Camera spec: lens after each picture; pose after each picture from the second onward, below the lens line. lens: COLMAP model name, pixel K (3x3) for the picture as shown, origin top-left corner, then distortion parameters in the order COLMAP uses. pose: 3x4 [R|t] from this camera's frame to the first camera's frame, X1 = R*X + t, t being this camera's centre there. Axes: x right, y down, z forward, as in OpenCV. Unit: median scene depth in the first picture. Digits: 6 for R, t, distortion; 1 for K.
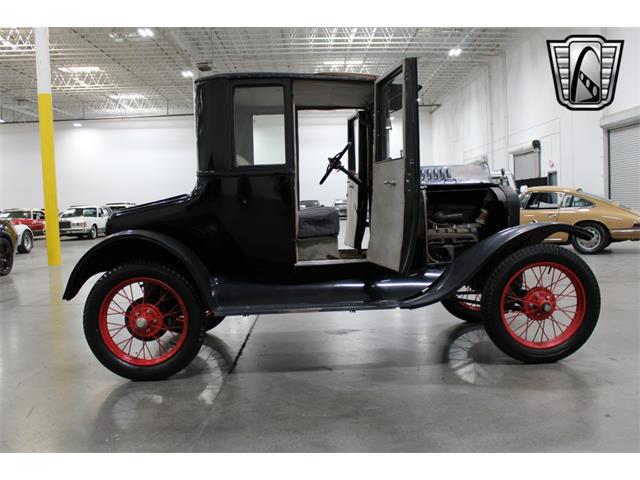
lens RADIAL K [[615.7, 0, 321.4], [0, 615.7, 239.5], [0, 0, 1]] dist [-0.139528, 0.150863]
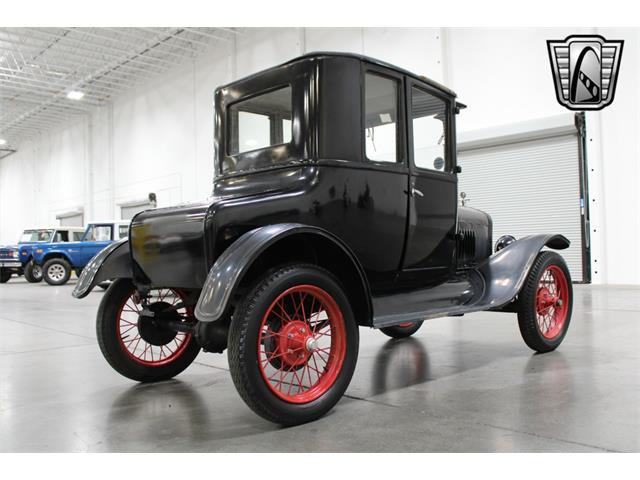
lens RADIAL K [[613.7, 0, 323.0], [0, 613.7, 243.0], [0, 0, 1]] dist [-0.139622, 0.148523]
pose [[0.740054, 0.025316, 0.672071, -0.626329], [0.036673, 0.996285, -0.077912, 0.053727], [-0.671547, 0.082306, 0.736377, 0.331254]]
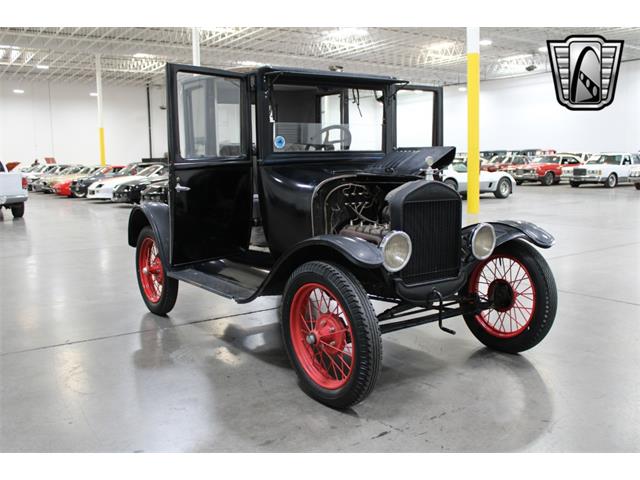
lens RADIAL K [[613.7, 0, 323.0], [0, 613.7, 243.0], [0, 0, 1]] dist [-0.139622, 0.148523]
pose [[0.567529, 0.138022, -0.811702, 0.819012], [-0.049746, 0.989796, 0.133524, -0.101078], [0.821849, -0.035400, 0.568605, 0.430056]]
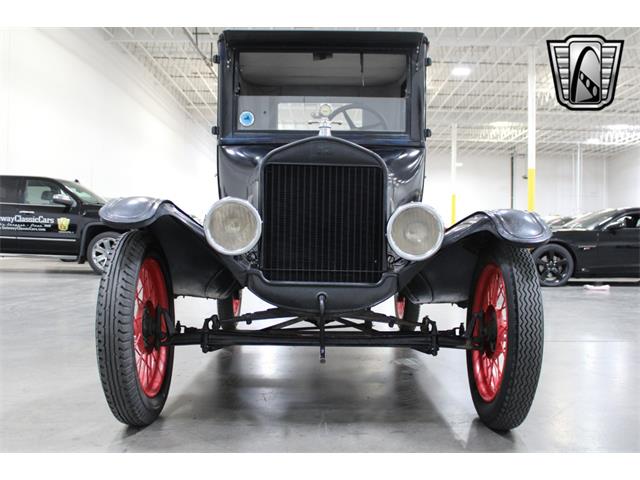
lens RADIAL K [[615.7, 0, 321.2], [0, 615.7, 242.1], [0, 0, 1]] dist [-0.133901, 0.139717]
pose [[-0.010943, 0.047105, -0.998830, 0.803146], [-0.070223, 0.996387, 0.047759, -0.020349], [0.997471, 0.070663, -0.007595, 0.961957]]
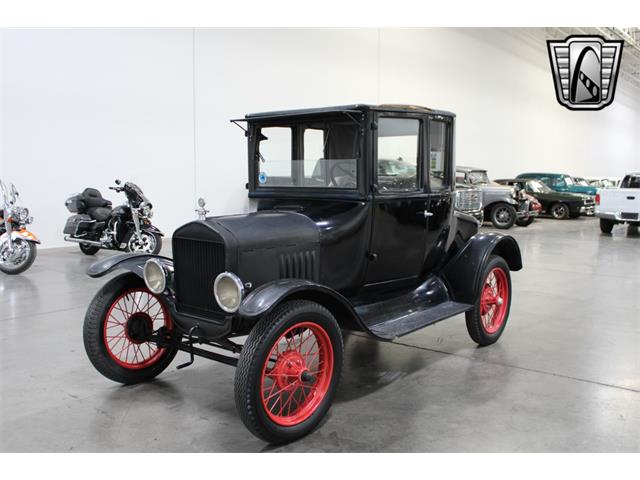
lens RADIAL K [[613.7, 0, 323.0], [0, 613.7, 243.0], [0, 0, 1]] dist [-0.139622, 0.148523]
pose [[-0.646923, 0.116754, -0.753564, 0.763425], [-0.023775, 0.984641, 0.172967, -0.191088], [0.762185, 0.129812, -0.634211, 1.555073]]
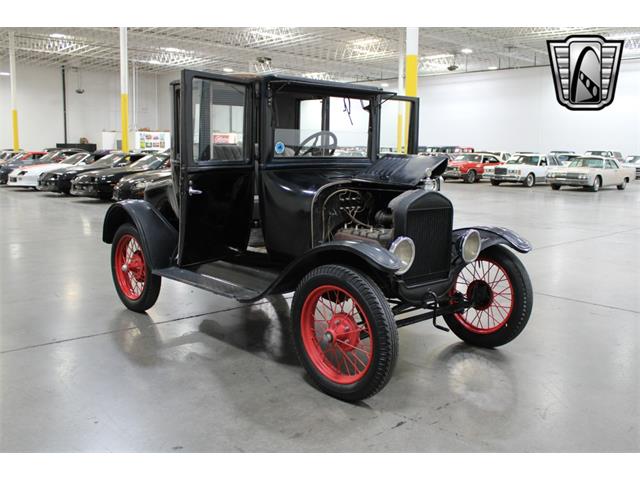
lens RADIAL K [[615.7, 0, 321.2], [0, 615.7, 242.1], [0, 0, 1]] dist [-0.133901, 0.139717]
pose [[0.669462, 0.156662, -0.726139, 0.783310], [-0.082070, 0.987123, 0.137304, -0.115078], [0.738299, -0.032325, 0.673698, 0.312443]]
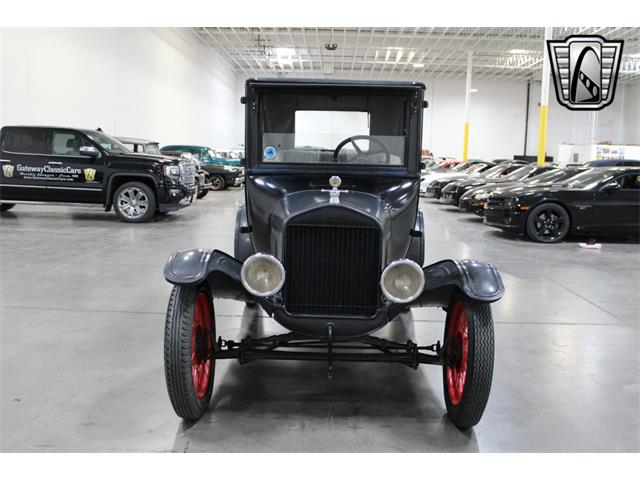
lens RADIAL K [[615.7, 0, 321.2], [0, 615.7, 242.1], [0, 0, 1]] dist [-0.133901, 0.139717]
pose [[-0.032230, 0.178607, -0.983392, 0.938476], [-0.079857, 0.980298, 0.180662, -0.160488], [0.996285, 0.084354, -0.017332, 0.955785]]
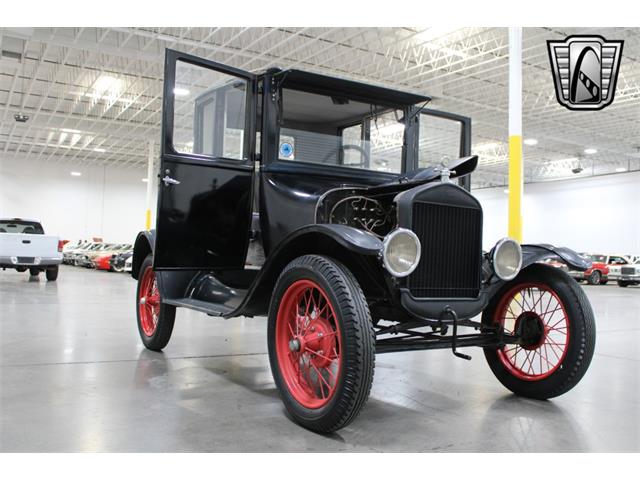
lens RADIAL K [[613.7, 0, 323.0], [0, 613.7, 243.0], [0, 0, 1]] dist [-0.139622, 0.148523]
pose [[0.504441, 0.029477, -0.862943, 0.781007], [-0.097607, 0.994958, -0.023071, 0.007262], [0.857912, 0.095867, 0.504774, 0.522888]]
